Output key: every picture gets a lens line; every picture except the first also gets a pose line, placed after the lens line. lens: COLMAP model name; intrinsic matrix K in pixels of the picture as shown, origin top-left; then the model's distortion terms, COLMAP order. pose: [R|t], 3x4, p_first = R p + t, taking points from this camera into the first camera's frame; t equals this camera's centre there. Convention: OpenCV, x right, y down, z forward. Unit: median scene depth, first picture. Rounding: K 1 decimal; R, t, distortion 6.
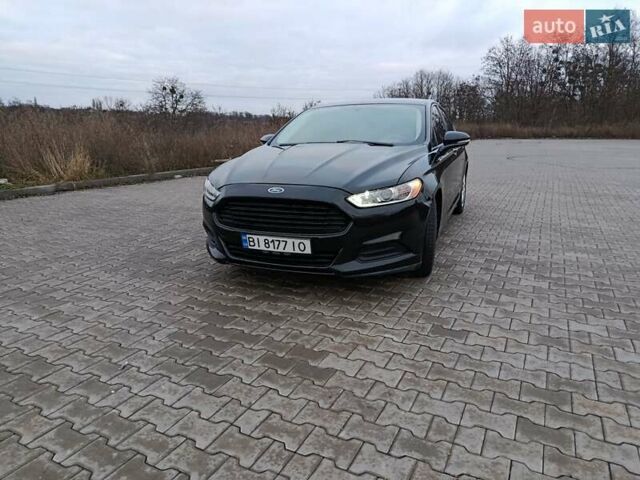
lens RADIAL K [[466.7, 0, 320.0], [0, 466.7, 240.0], [0, 0, 1]] dist [0.003037, -0.000149]
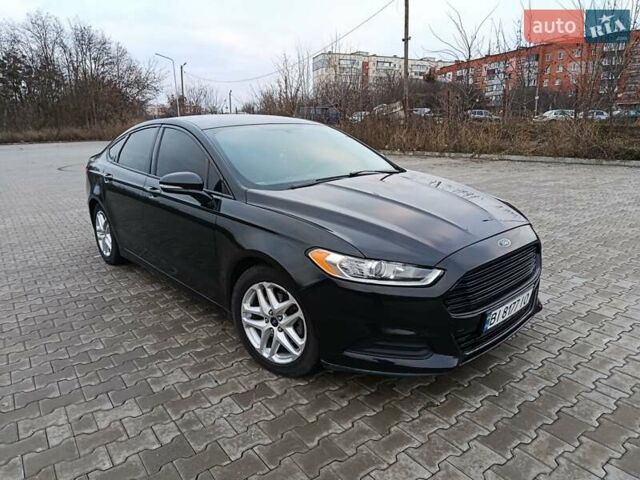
lens RADIAL K [[466.7, 0, 320.0], [0, 466.7, 240.0], [0, 0, 1]] dist [0.003037, -0.000149]
pose [[0.395942, -0.229747, 0.889071, -0.848706], [0.228279, 0.962428, 0.147041, -0.277979], [-0.889449, 0.144737, 0.433512, 0.859057]]
